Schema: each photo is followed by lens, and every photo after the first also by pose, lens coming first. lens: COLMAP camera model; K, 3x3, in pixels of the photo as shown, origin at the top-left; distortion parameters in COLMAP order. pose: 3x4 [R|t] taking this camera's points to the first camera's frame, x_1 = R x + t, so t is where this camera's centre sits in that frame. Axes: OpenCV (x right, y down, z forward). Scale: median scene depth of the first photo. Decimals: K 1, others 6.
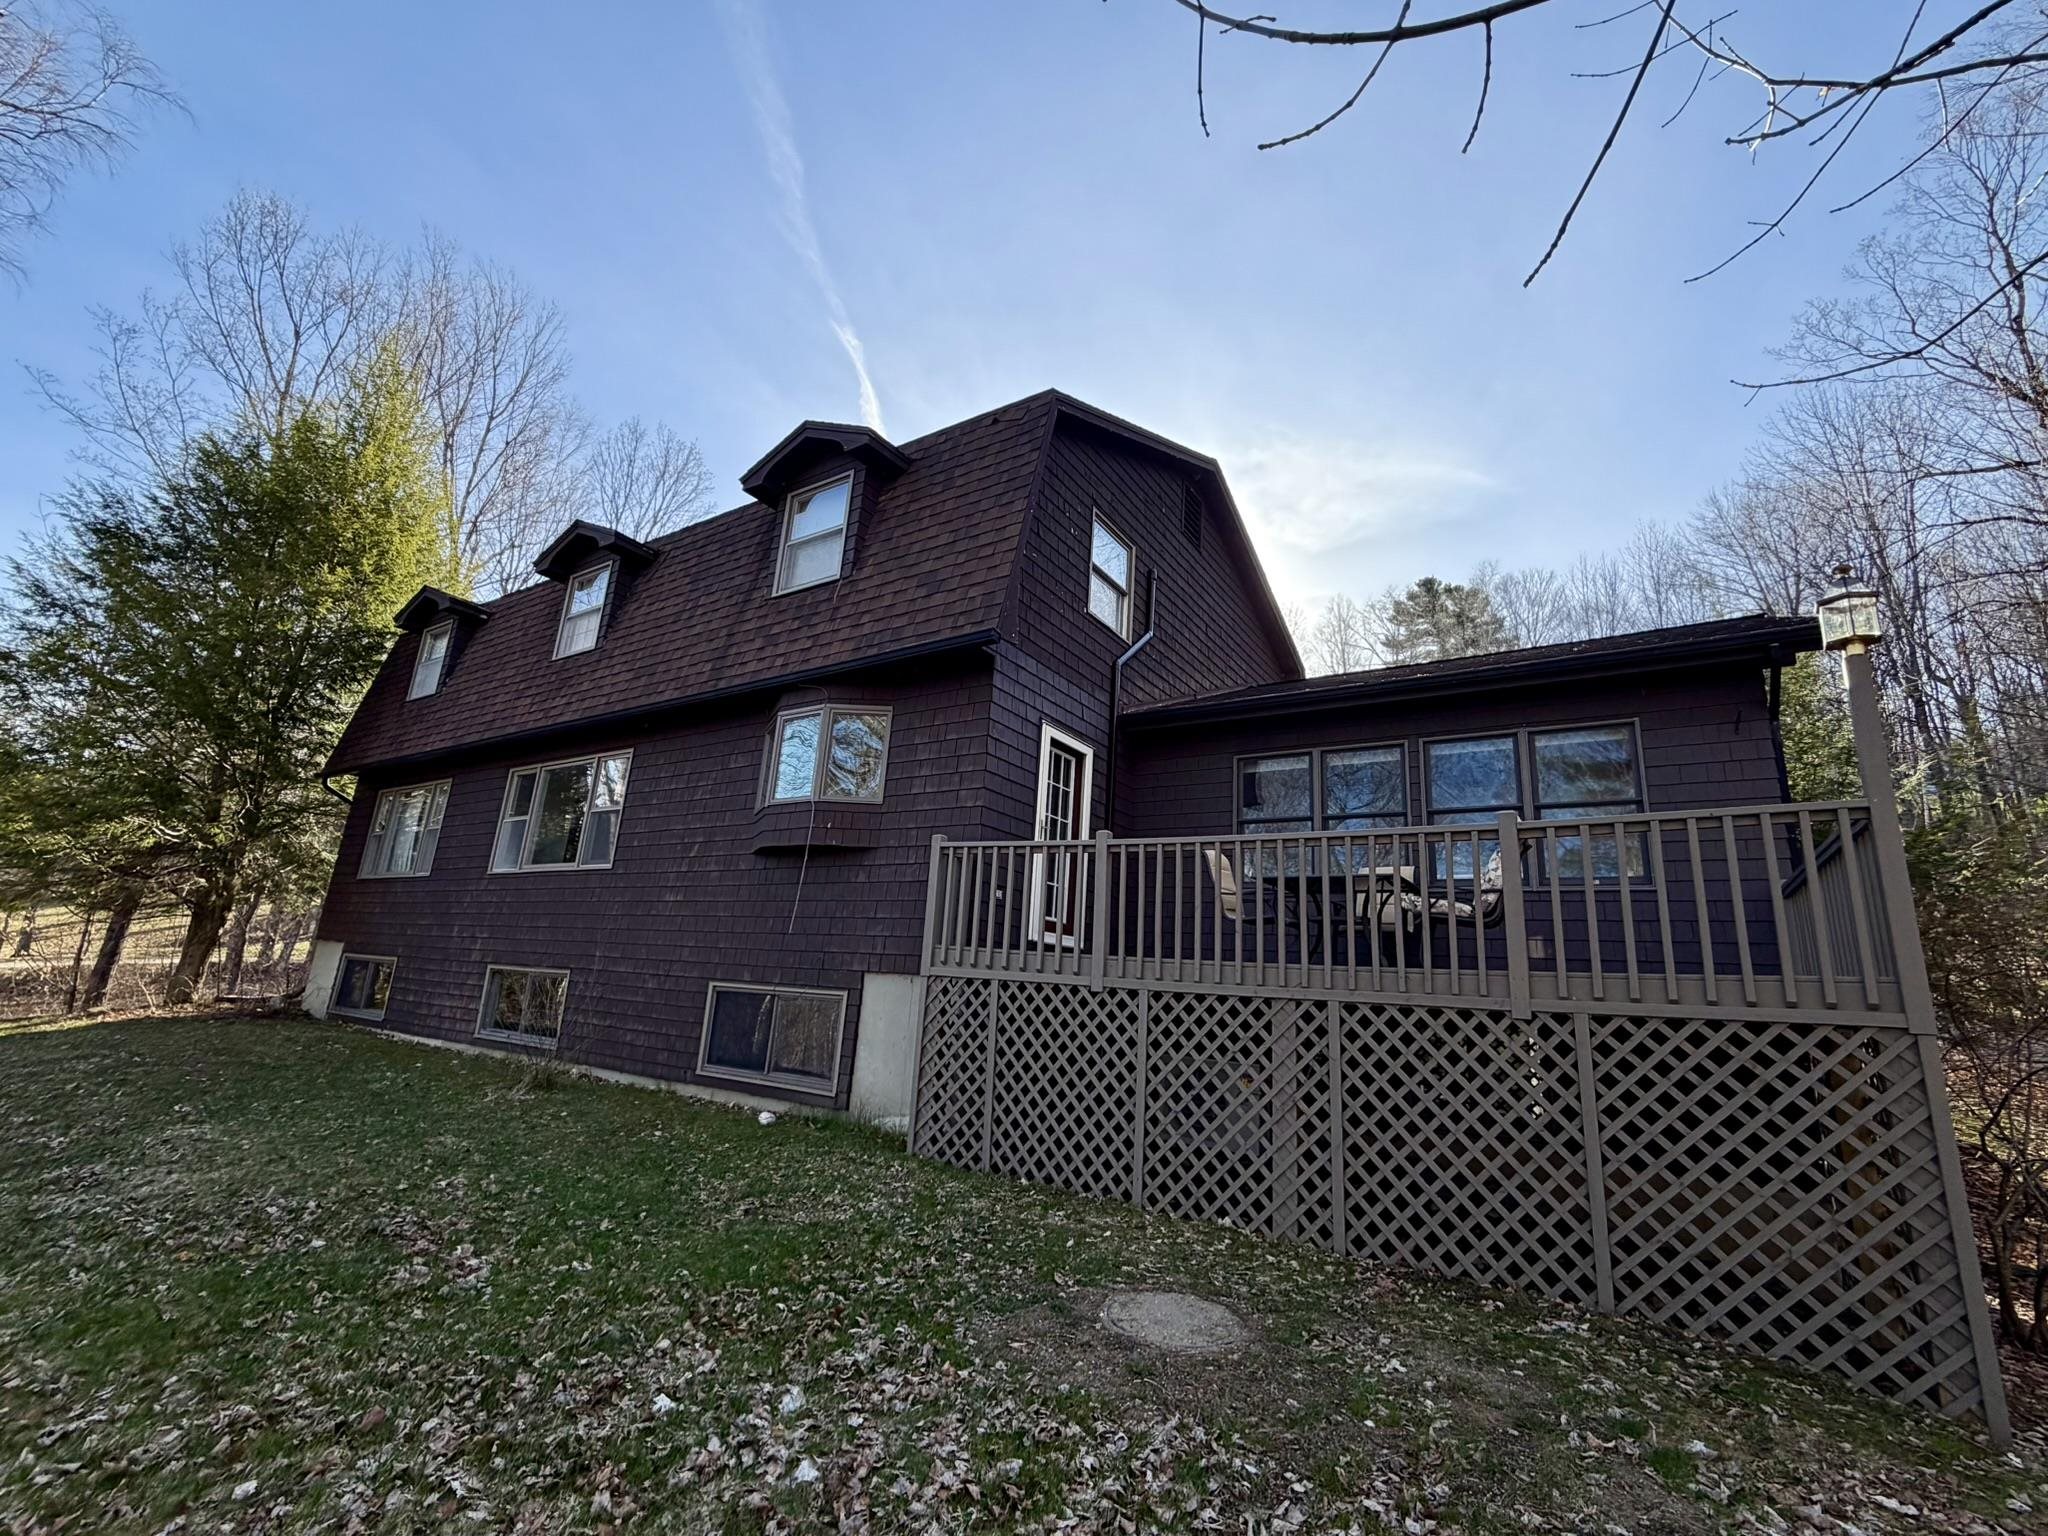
lens RADIAL K [[882.1, 0, 1024.0], [0, 882.1, 768.0], [0, 0, 1]] dist [0.002894, 0.000397]
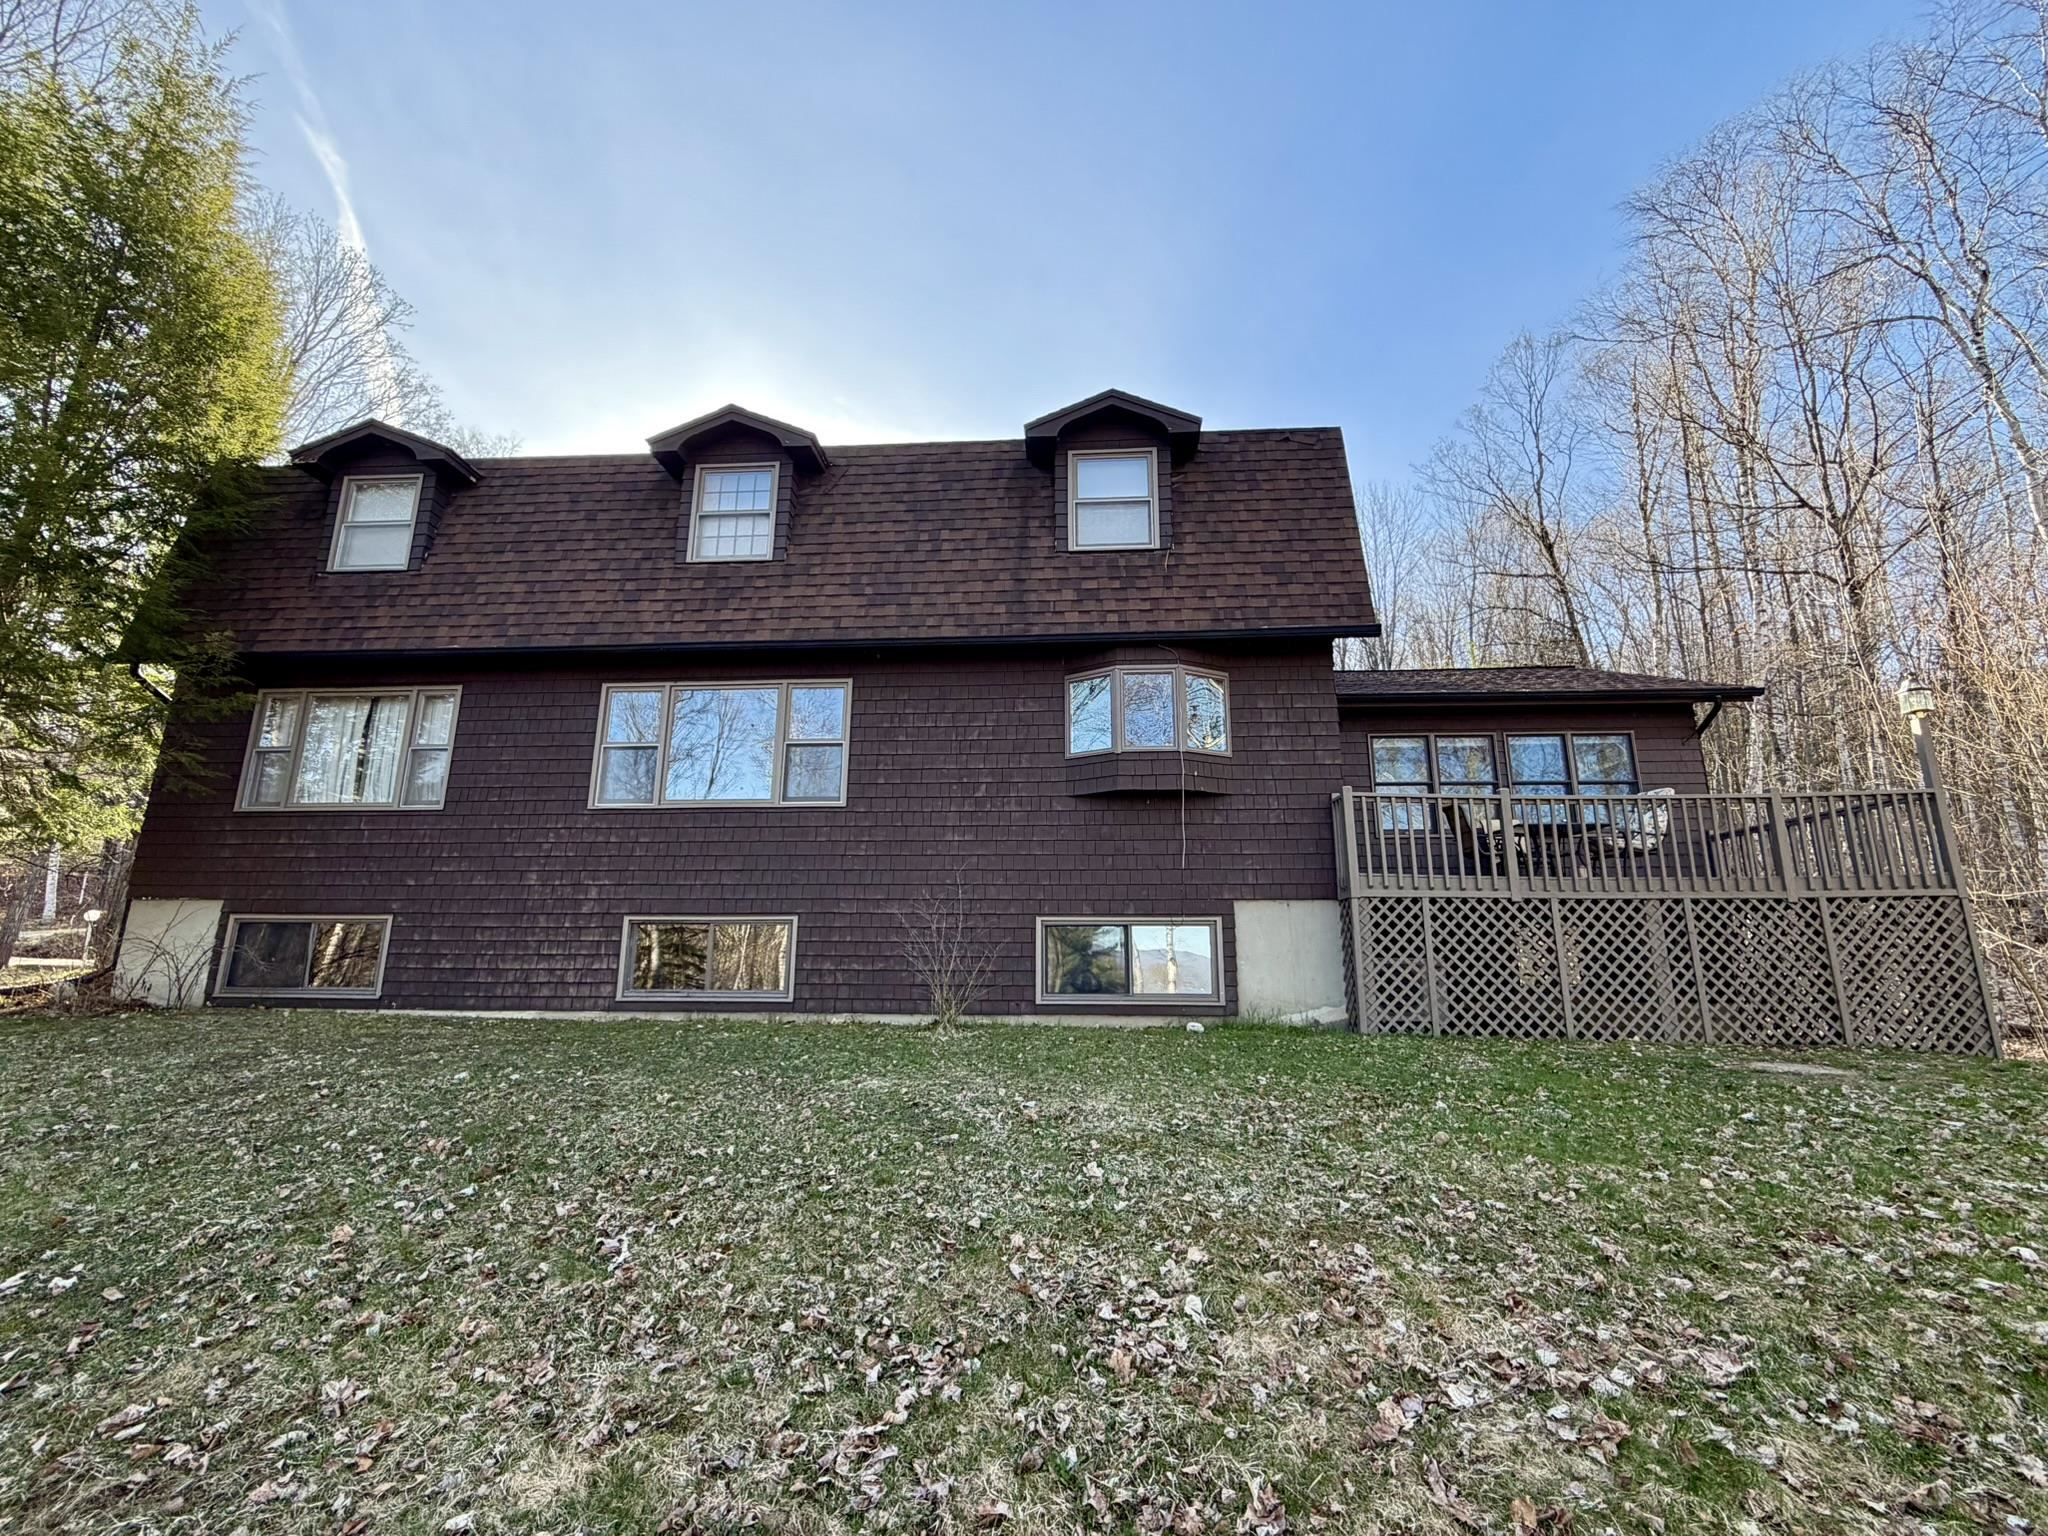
lens RADIAL K [[882.1, 0, 1024.0], [0, 882.1, 768.0], [0, 0, 1]] dist [0.002894, 0.000397]
pose [[0.870102, 0.050229, 0.490306, -1.094173], [-0.073053, 0.996949, 0.027509, 0.048966], [-0.487428, -0.059754, 0.871116, 0.136299]]
